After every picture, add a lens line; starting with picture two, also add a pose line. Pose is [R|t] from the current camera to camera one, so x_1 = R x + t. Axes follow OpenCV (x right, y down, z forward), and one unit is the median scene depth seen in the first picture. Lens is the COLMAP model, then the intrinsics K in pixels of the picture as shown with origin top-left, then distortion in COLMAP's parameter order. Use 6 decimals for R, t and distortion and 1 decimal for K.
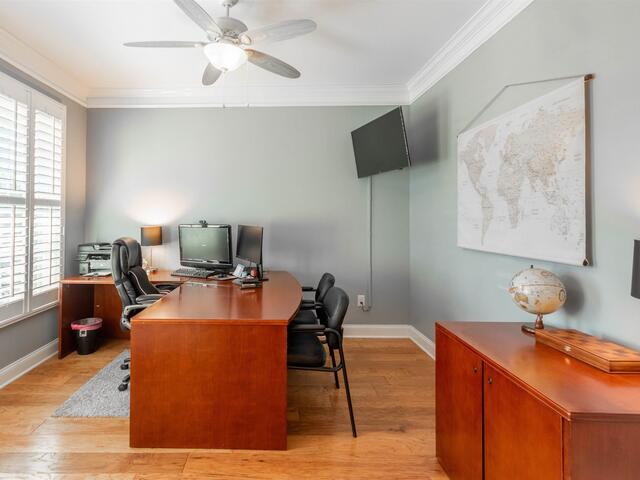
lens RADIAL K [[338.0, 0, 334.5], [0, 338.0, 220.7], [0, 0, 1]] dist [0.004395, 0.001030]
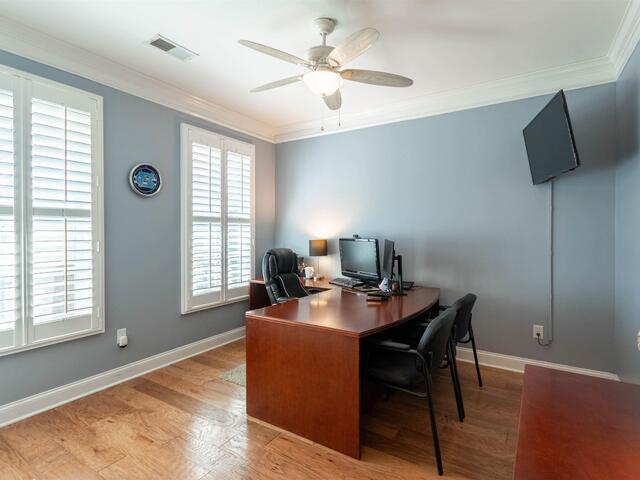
lens RADIAL K [[338.0, 0, 322.7], [0, 338.0, 240.3], [0, 0, 1]] dist [0.004395, 0.001030]
pose [[0.857274, 0.013620, -0.514679, 0.134867], [-0.005692, 0.999840, 0.016978, 0.000208], [0.514828, -0.011626, 0.857215, 0.038334]]
